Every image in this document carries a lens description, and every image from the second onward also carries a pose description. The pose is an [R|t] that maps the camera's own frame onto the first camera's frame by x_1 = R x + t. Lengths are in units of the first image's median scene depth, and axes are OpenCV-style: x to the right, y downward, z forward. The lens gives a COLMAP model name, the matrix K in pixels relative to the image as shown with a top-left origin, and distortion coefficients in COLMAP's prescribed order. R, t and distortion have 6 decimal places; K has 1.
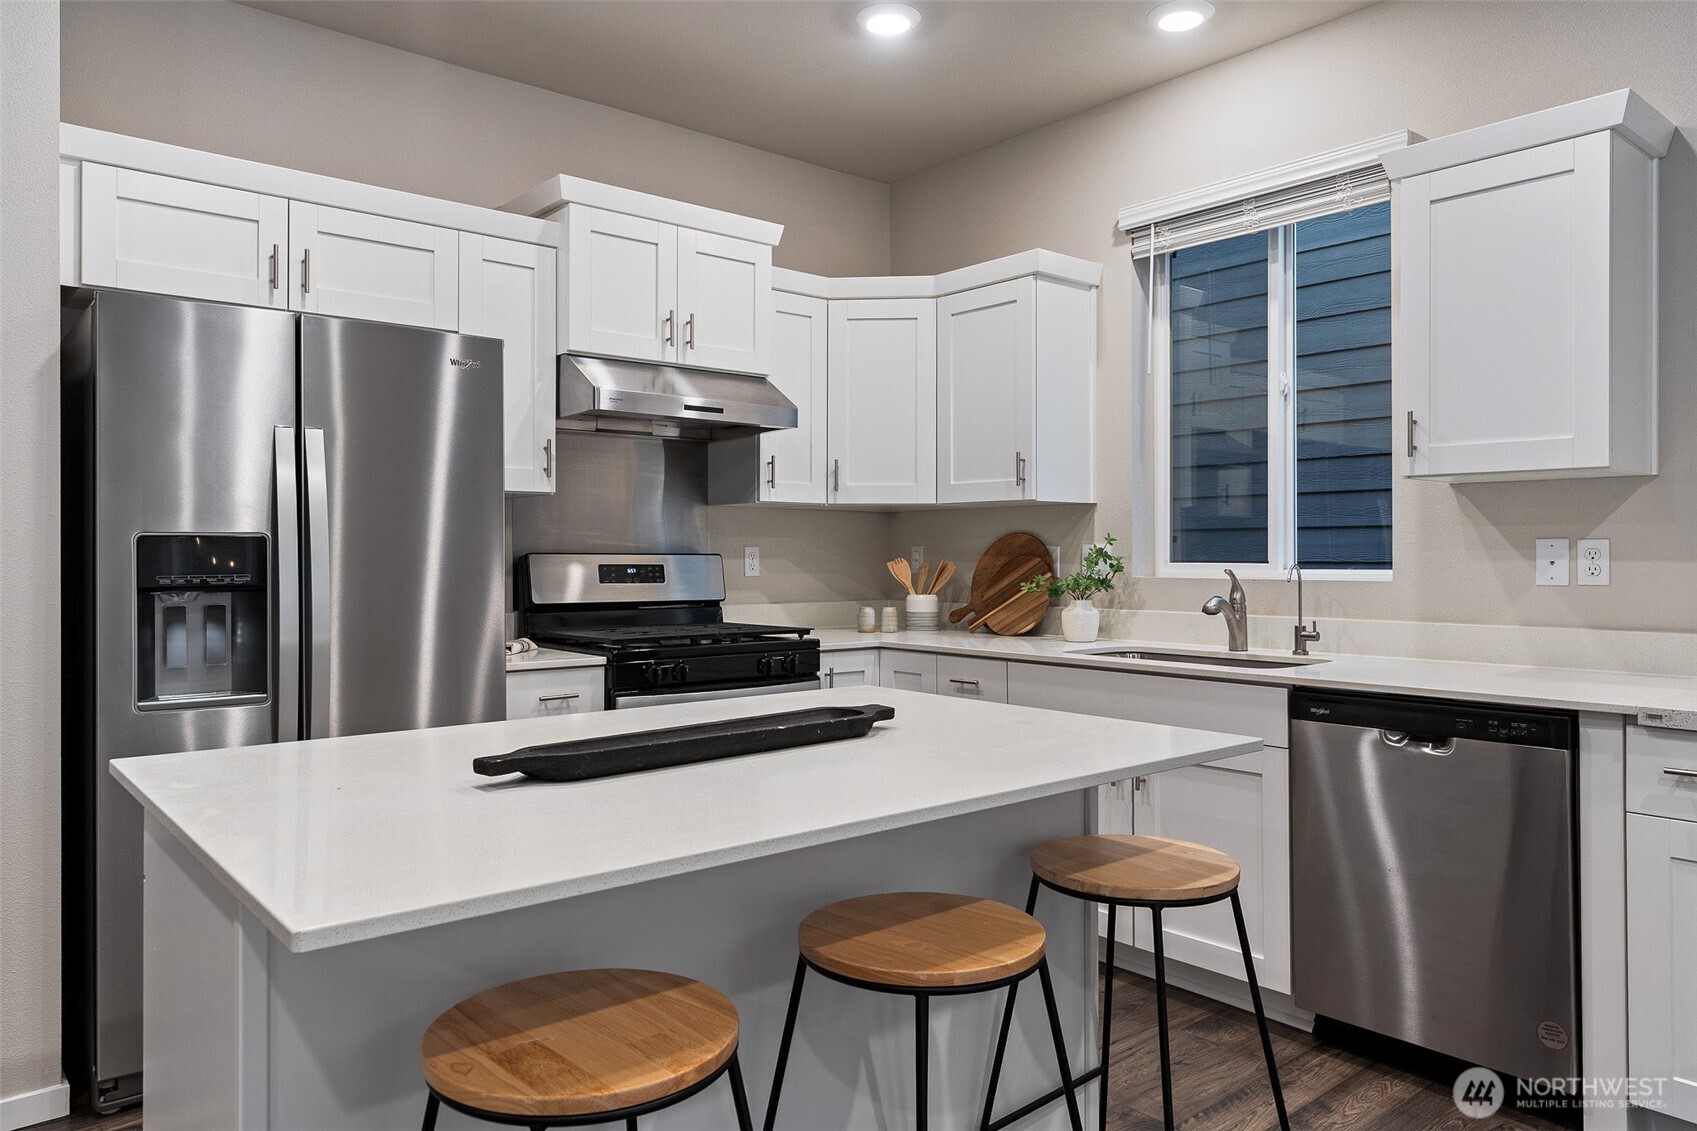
lens RADIAL K [[1149.9, 0, 845.0], [0, 1149.9, 540.1], [0, 0, 1]] dist [0.009936, 0.001988]
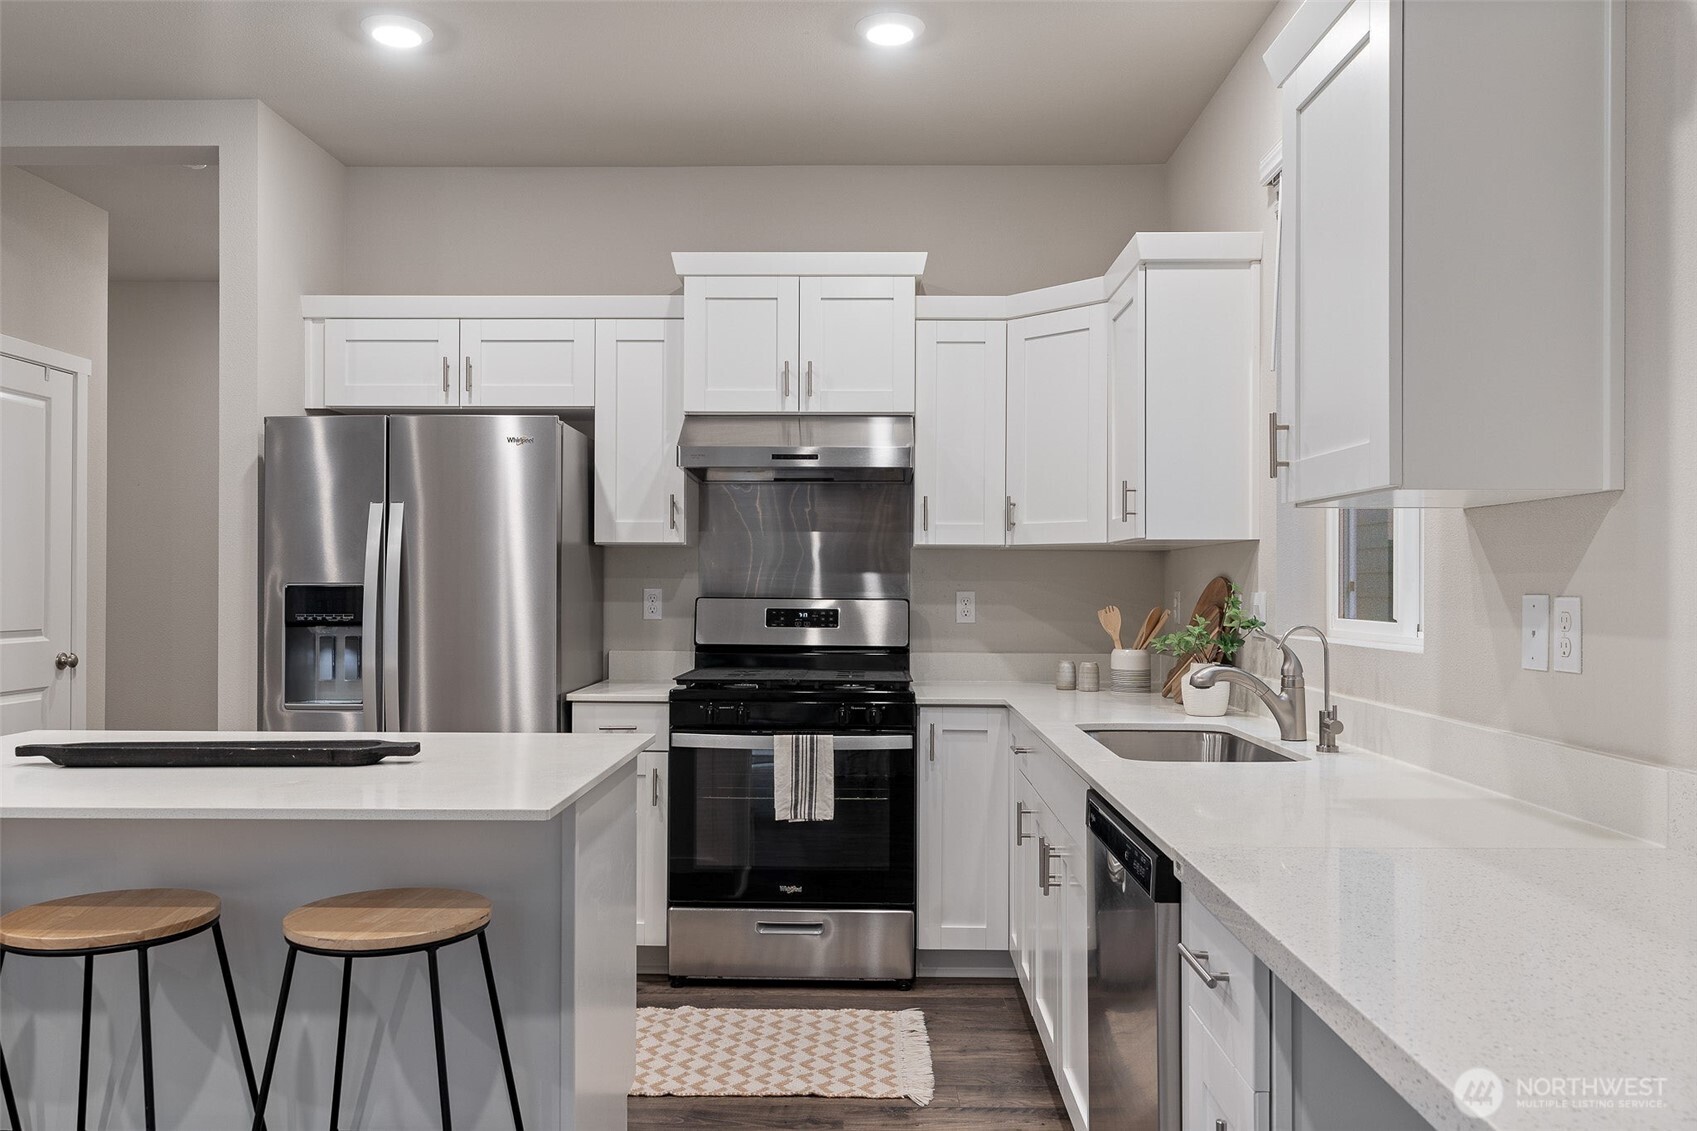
lens RADIAL K [[1279.5, 0, 848.5], [0, 1279.5, 565.5], [0, 0, 1]] dist [-0.005530, 0.144610]
pose [[0.751457, -0.006716, -0.659748, 0.655572], [0.003560, 0.999975, -0.006125, -0.011389], [0.659773, 0.002254, 0.751462, 0.187381]]
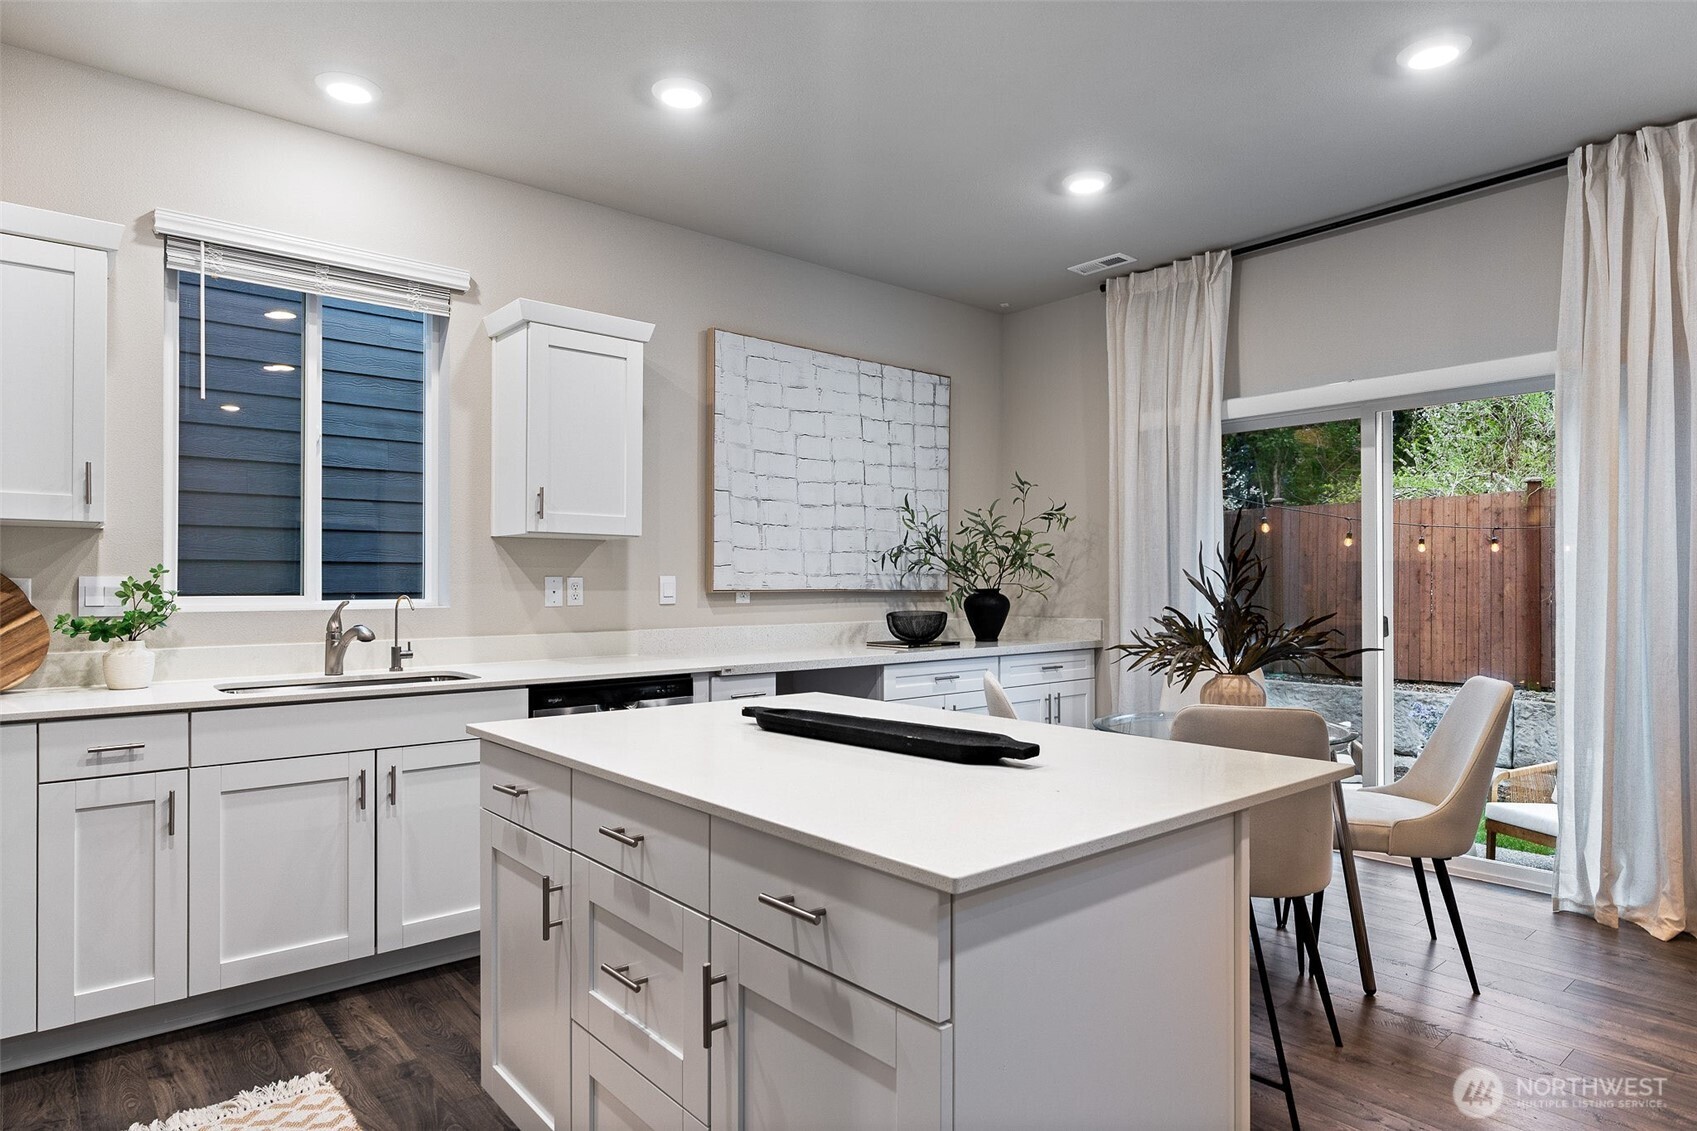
lens RADIAL K [[974.7, 0, 848.5], [0, 974.7, 565.5], [0, 0, 1]] dist [-0.000581, 0.000221]
pose [[-0.002386, 0.021889, 0.999758, -0.578769], [-0.010050, 0.999709, -0.021912, 0.007175], [-0.999947, -0.010100, -0.002165, 0.499270]]
